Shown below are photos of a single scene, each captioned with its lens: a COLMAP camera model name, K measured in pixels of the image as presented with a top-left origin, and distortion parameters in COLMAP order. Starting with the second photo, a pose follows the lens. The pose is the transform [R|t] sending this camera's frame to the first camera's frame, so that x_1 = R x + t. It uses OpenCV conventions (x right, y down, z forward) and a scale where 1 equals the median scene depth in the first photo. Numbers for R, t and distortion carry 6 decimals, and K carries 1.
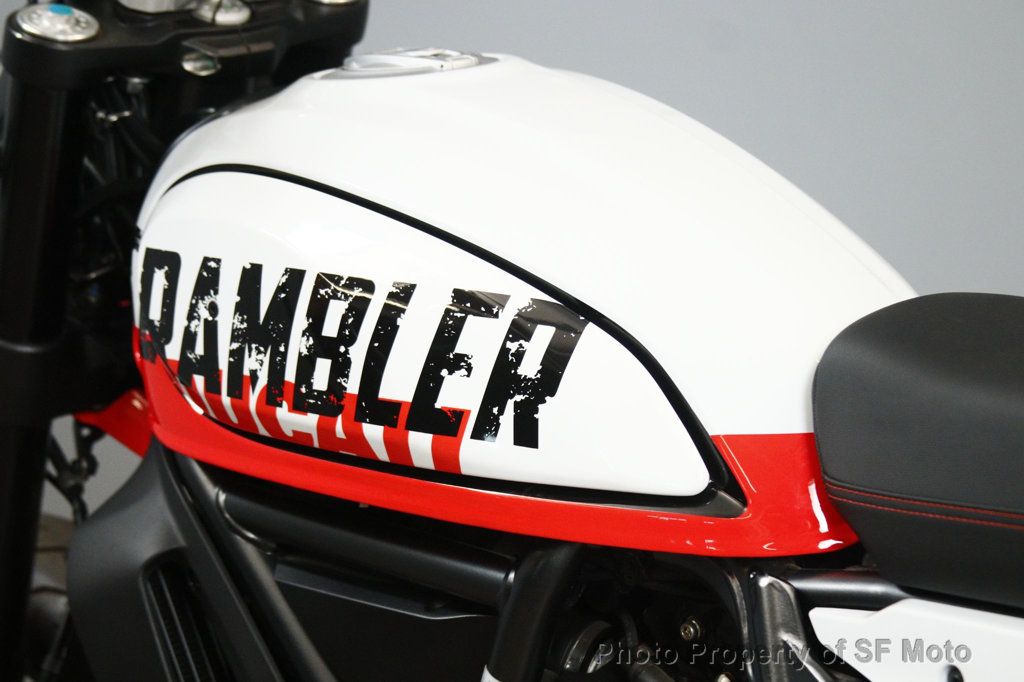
lens RADIAL K [[2904.0, 0, 512.0], [0, 2904.0, 341.0], [0, 0, 1]] dist [0.023175, -0.037284]
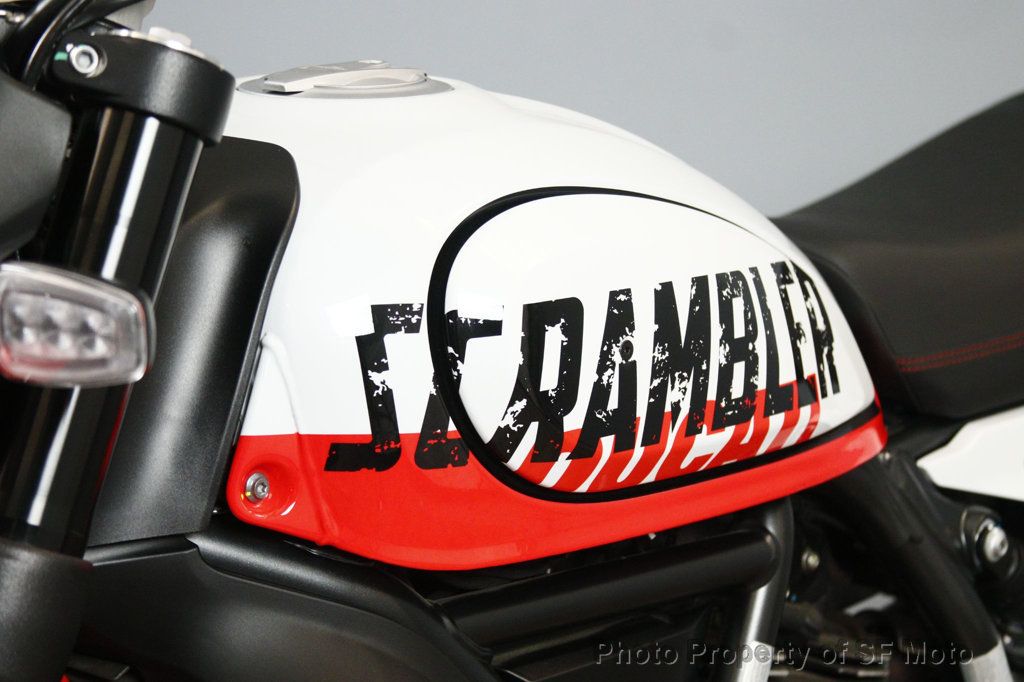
lens RADIAL K [[2904.0, 0, 512.0], [0, 2904.0, 341.0], [0, 0, 1]] dist [0.023175, -0.037284]
pose [[-0.118060, -0.111911, 0.986680, -0.960329], [0.185685, 0.973615, 0.132647, -0.135697], [-0.975491, 0.198872, -0.094165, 1.138133]]
